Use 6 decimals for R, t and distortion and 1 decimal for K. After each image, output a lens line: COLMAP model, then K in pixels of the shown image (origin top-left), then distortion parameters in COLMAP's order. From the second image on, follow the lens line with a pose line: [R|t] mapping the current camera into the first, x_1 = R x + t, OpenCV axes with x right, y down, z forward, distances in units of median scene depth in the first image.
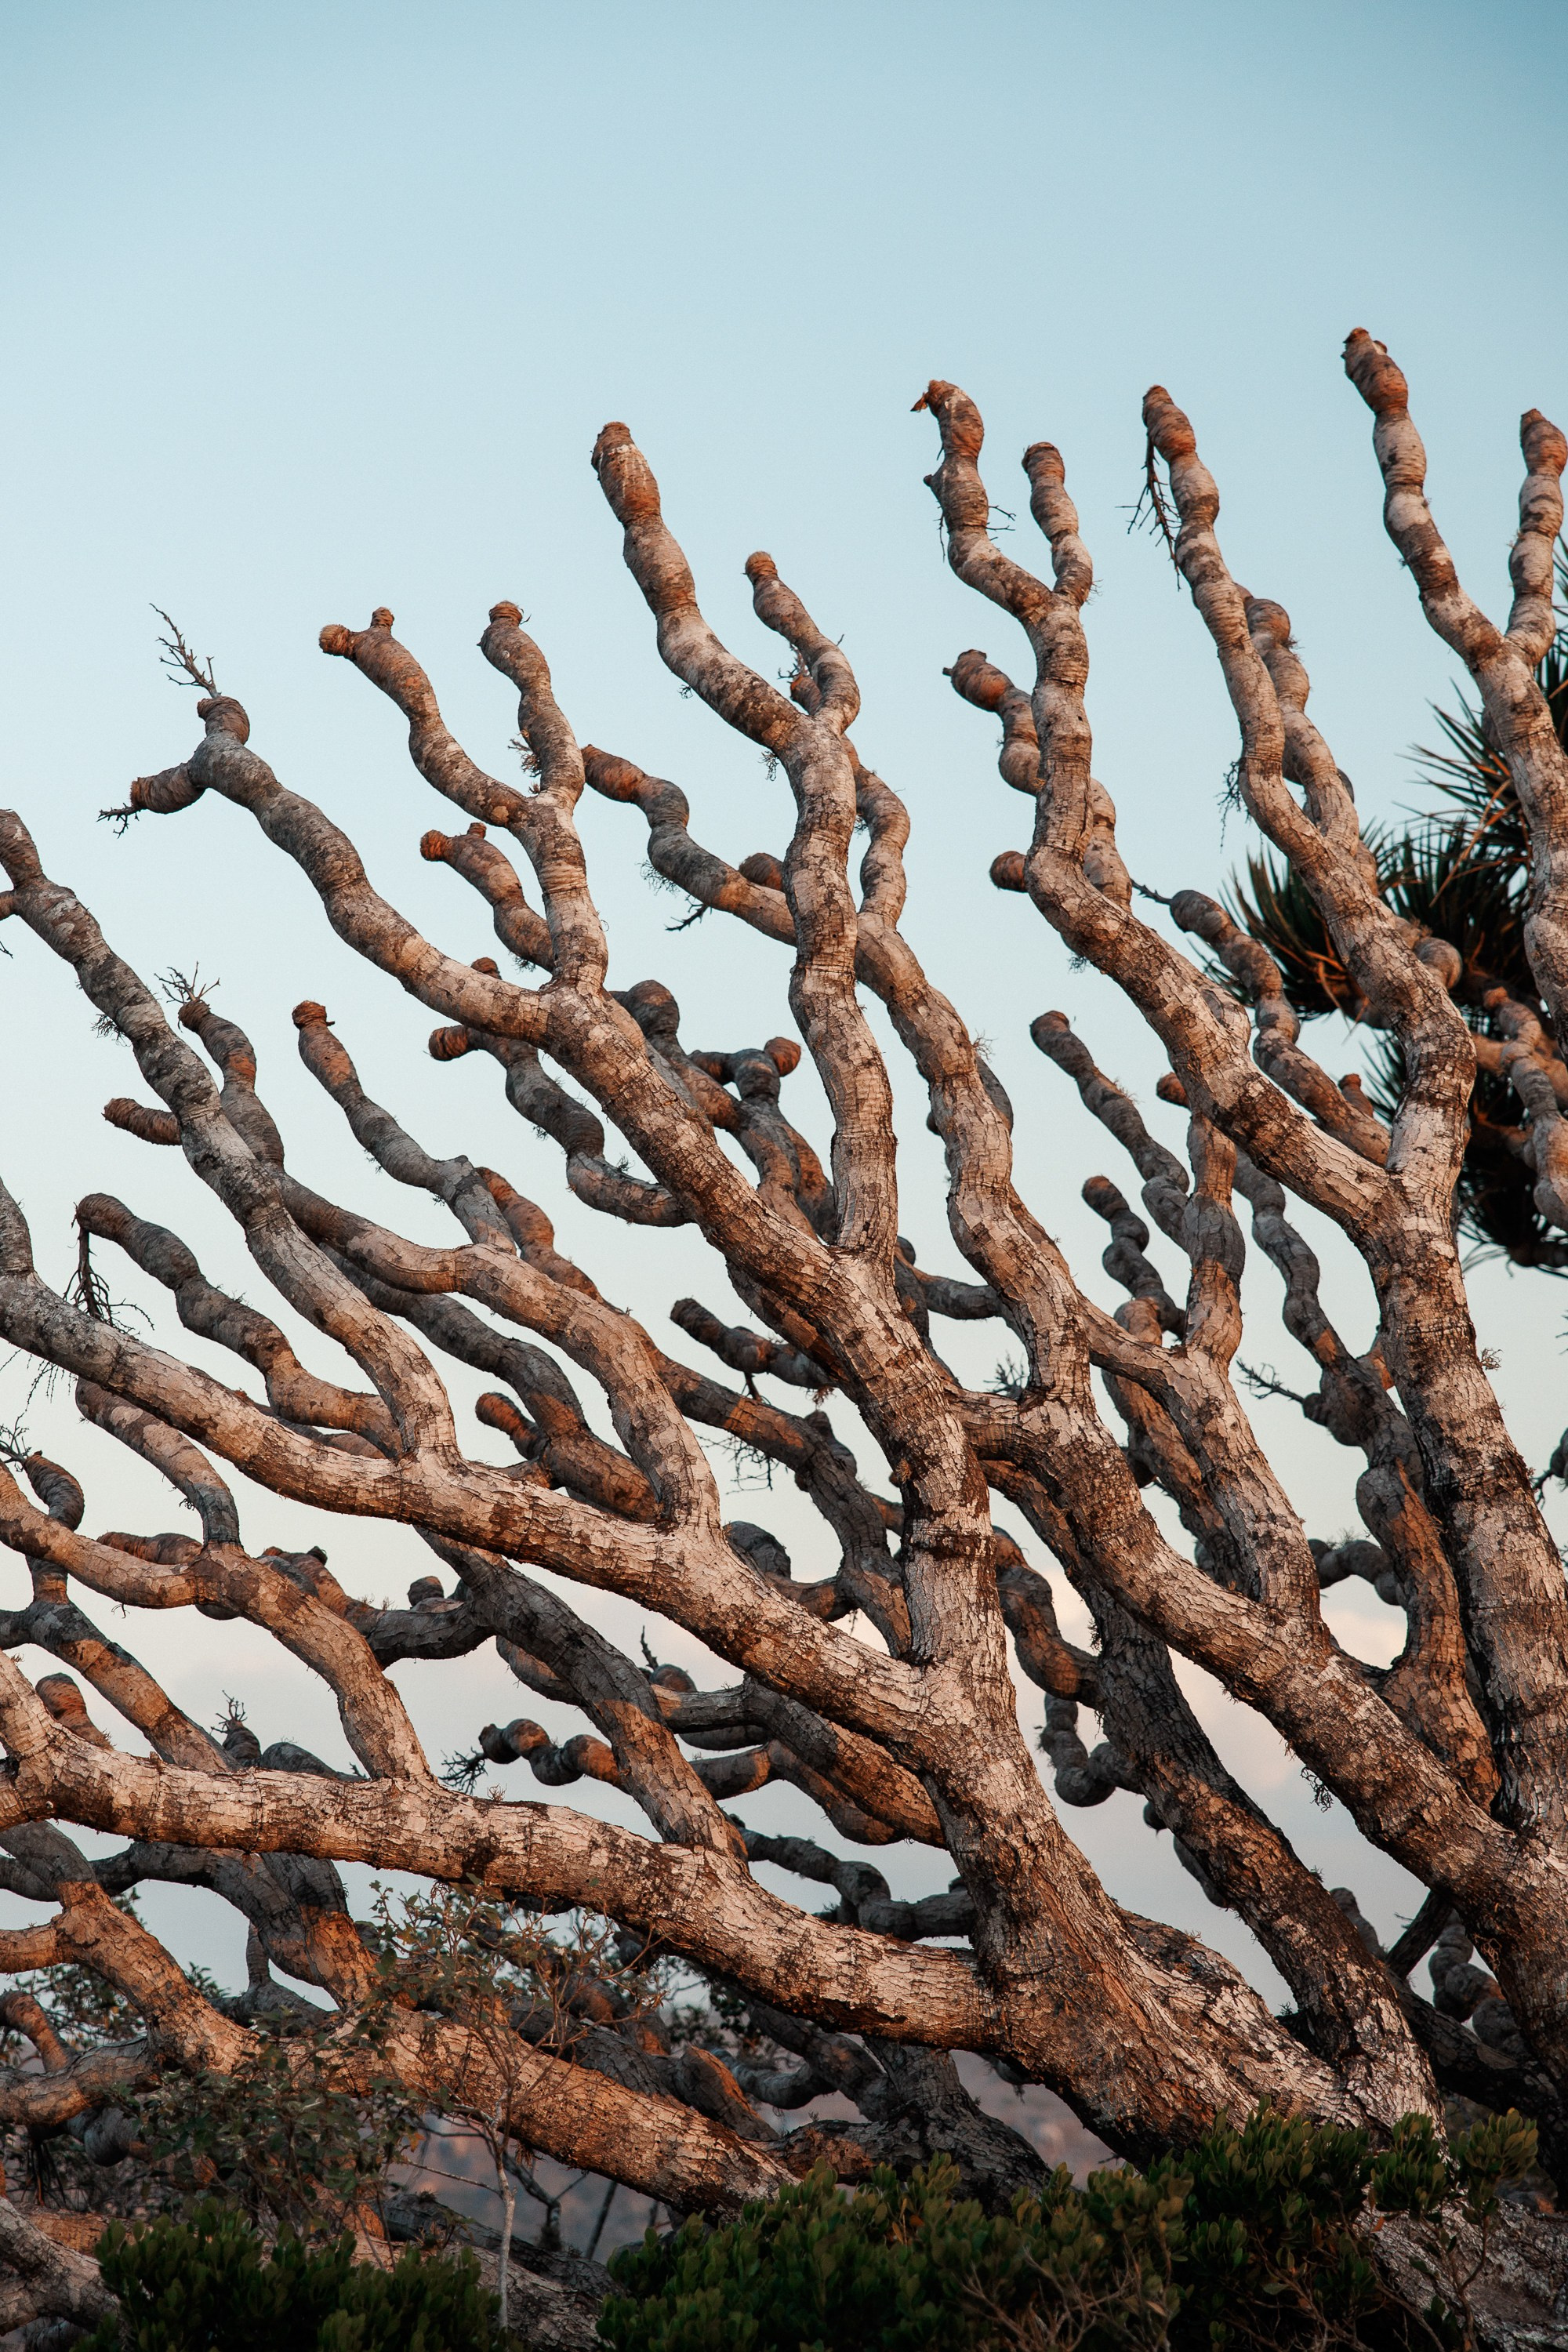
lens RADIAL K [[4333.8, 0, 778.1], [0, 4333.8, 1210.9], [0, 0, 1]] dist [0.036262, 0.172702]
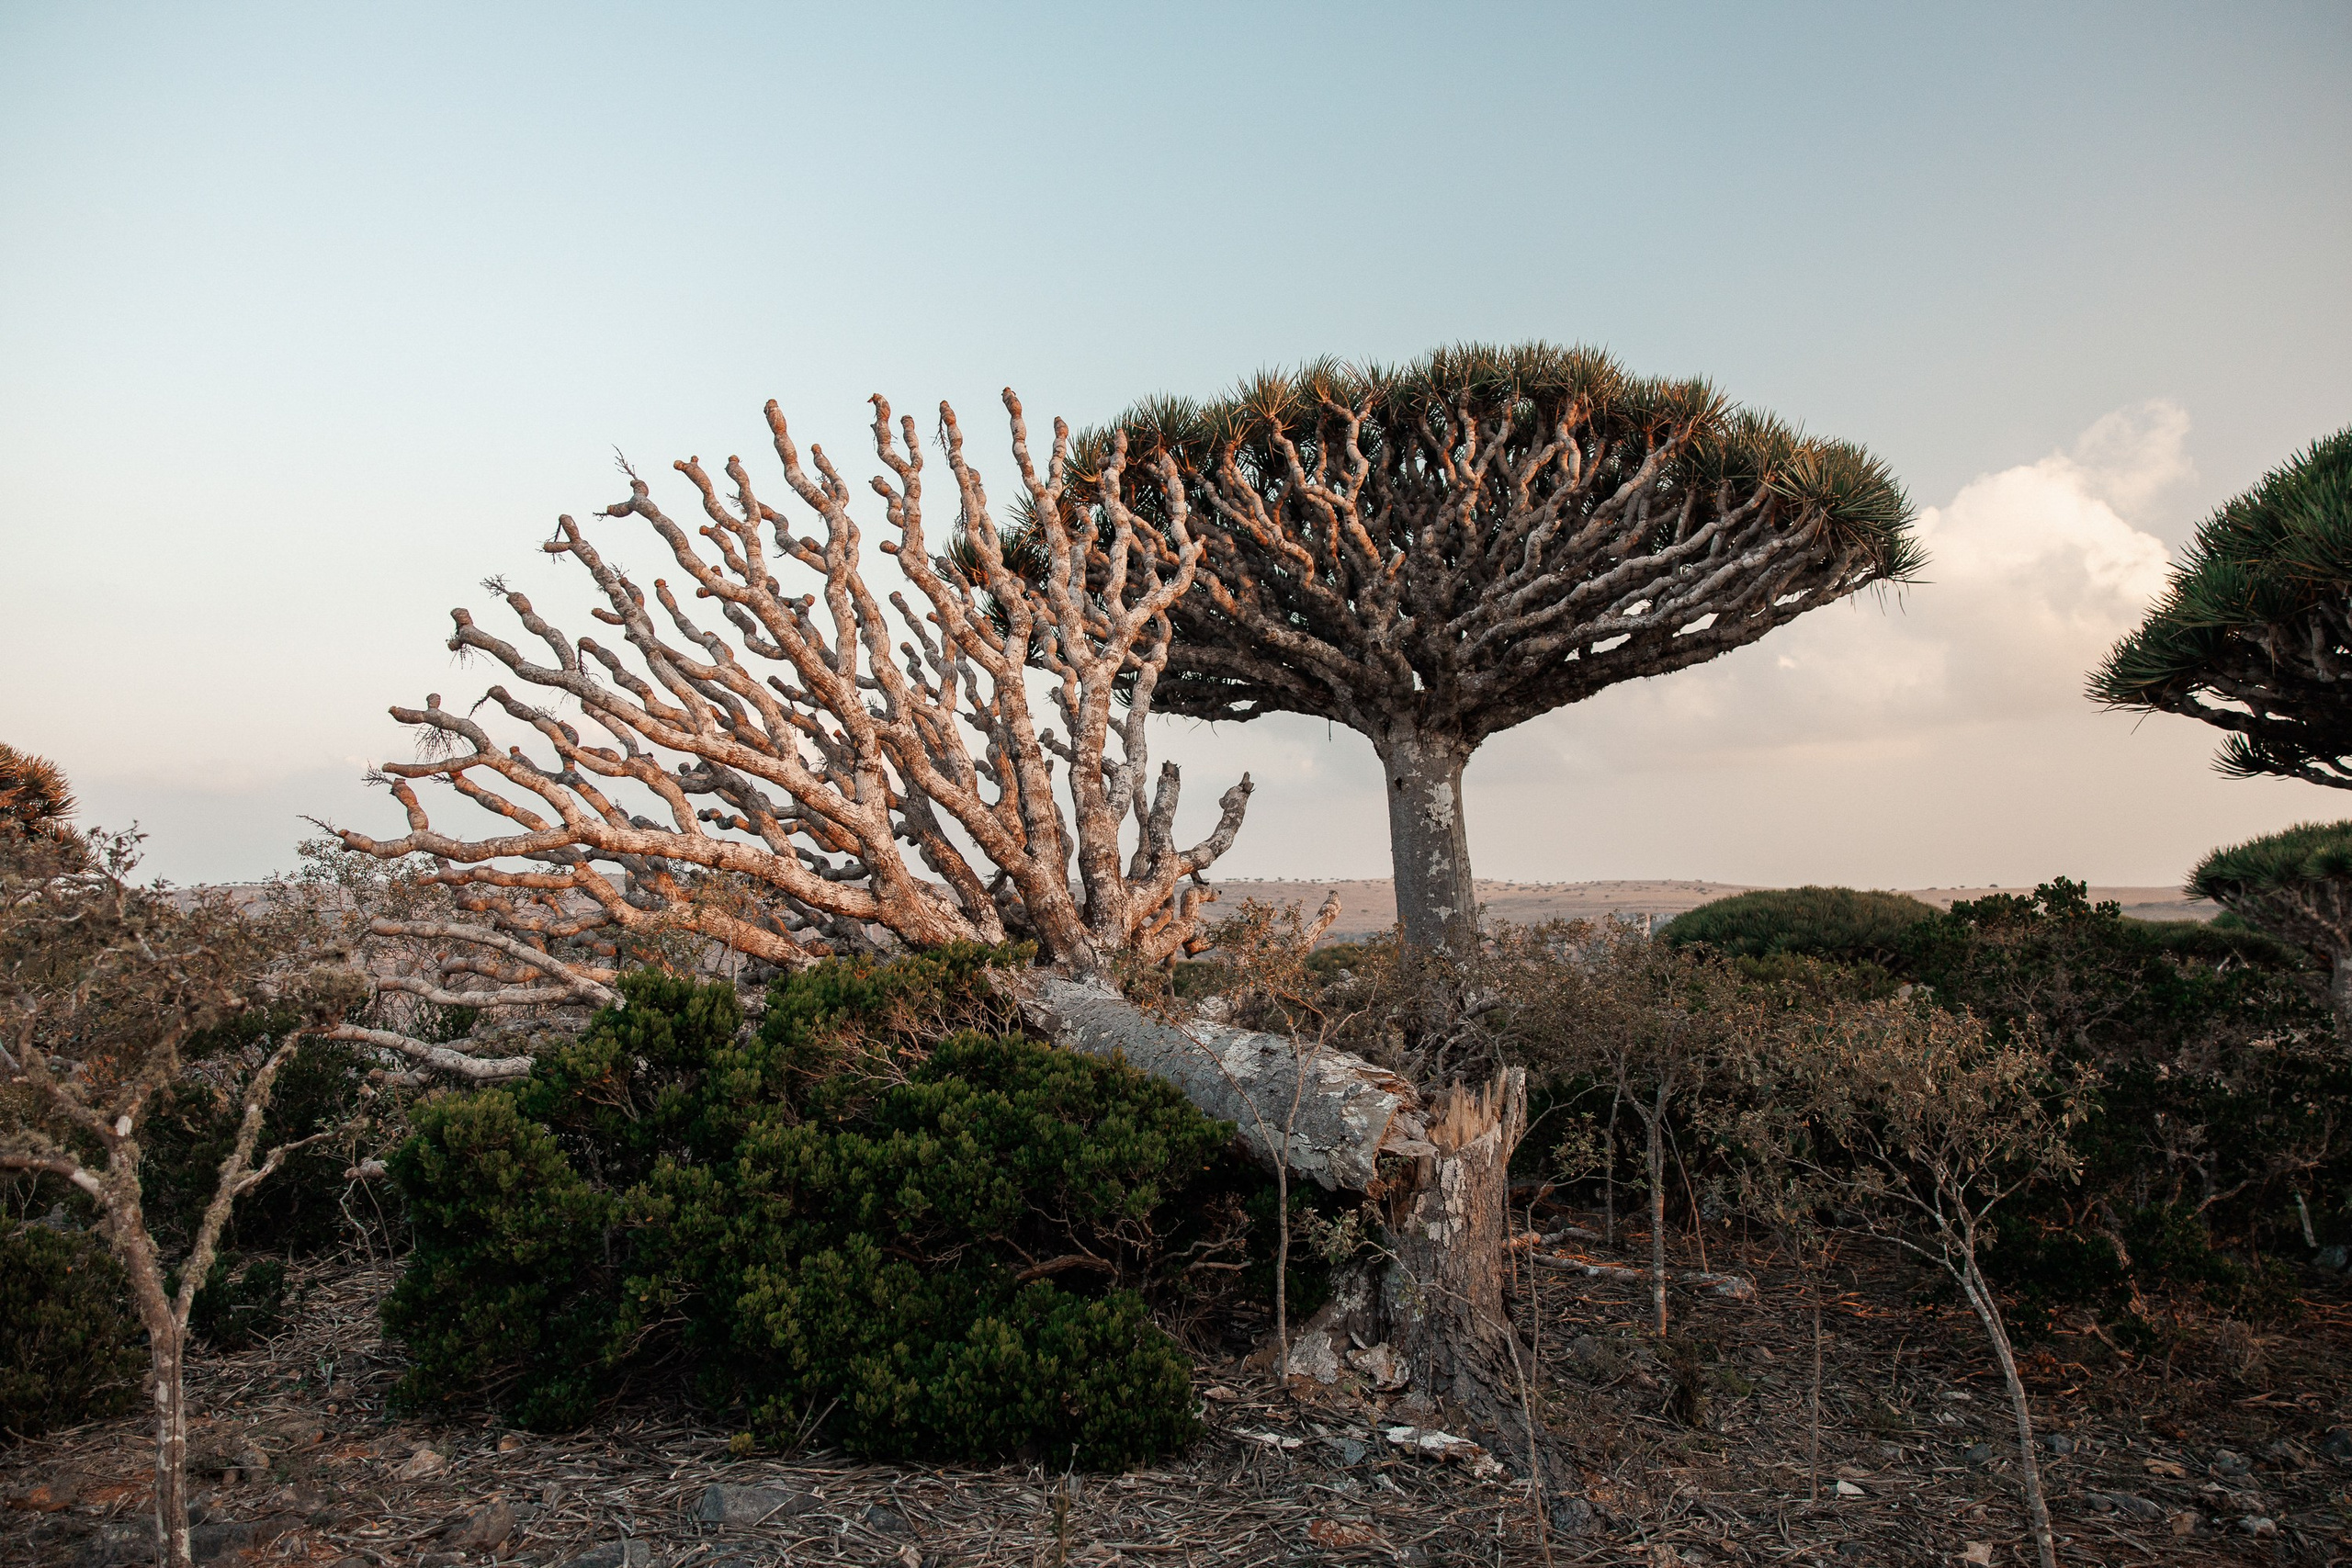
lens RADIAL K [[1563.2, 0, 1176.0], [0, 1563.2, 784.0], [0, 0, 1]] dist [-0.003363, 0.003983]
pose [[0.956981, 0.039193, 0.287492, -0.072449], [-0.073756, 0.991148, 0.110393, -0.054408], [-0.280621, -0.126848, 0.951400, -0.178208]]
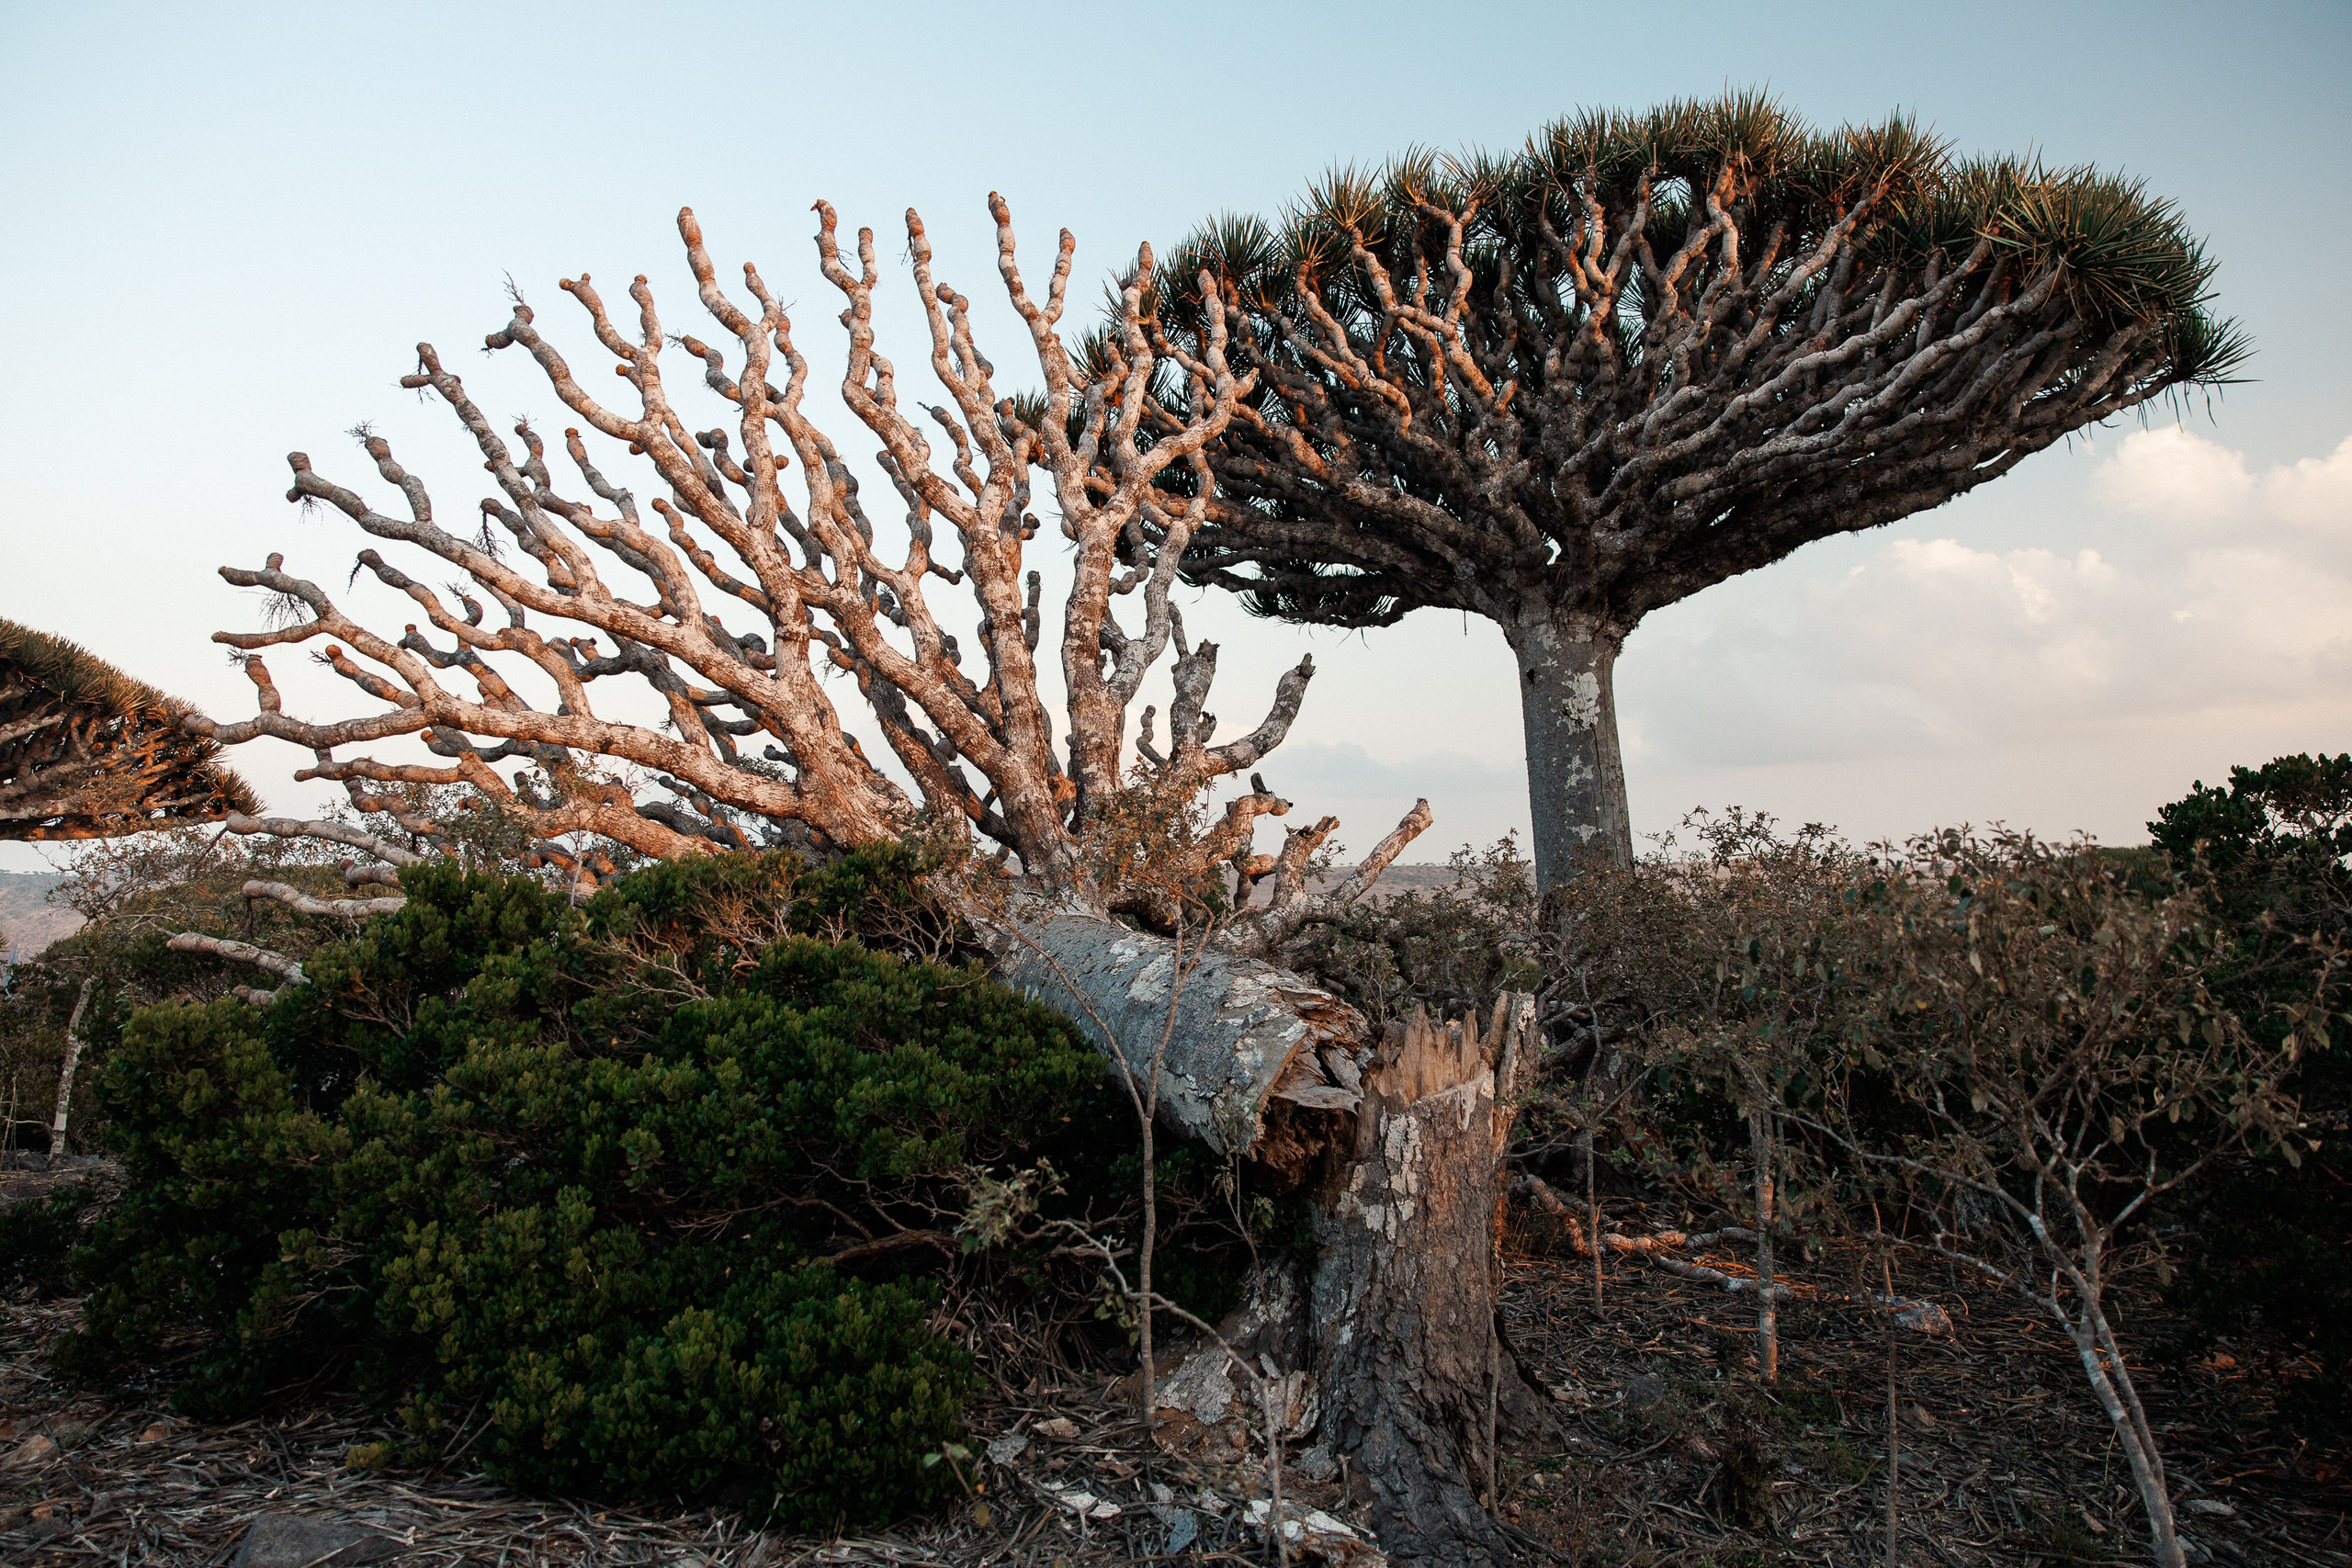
lens RADIAL K [[1563.2, 0, 1176.0], [0, 1563.2, 784.0], [0, 0, 1]] dist [-0.003363, 0.003983]
pose [[0.995527, 0.023726, 0.091454, 0.180697], [-0.035656, 0.990727, 0.131104, 0.029556], [-0.087495, -0.133778, 0.987141, -0.002536]]
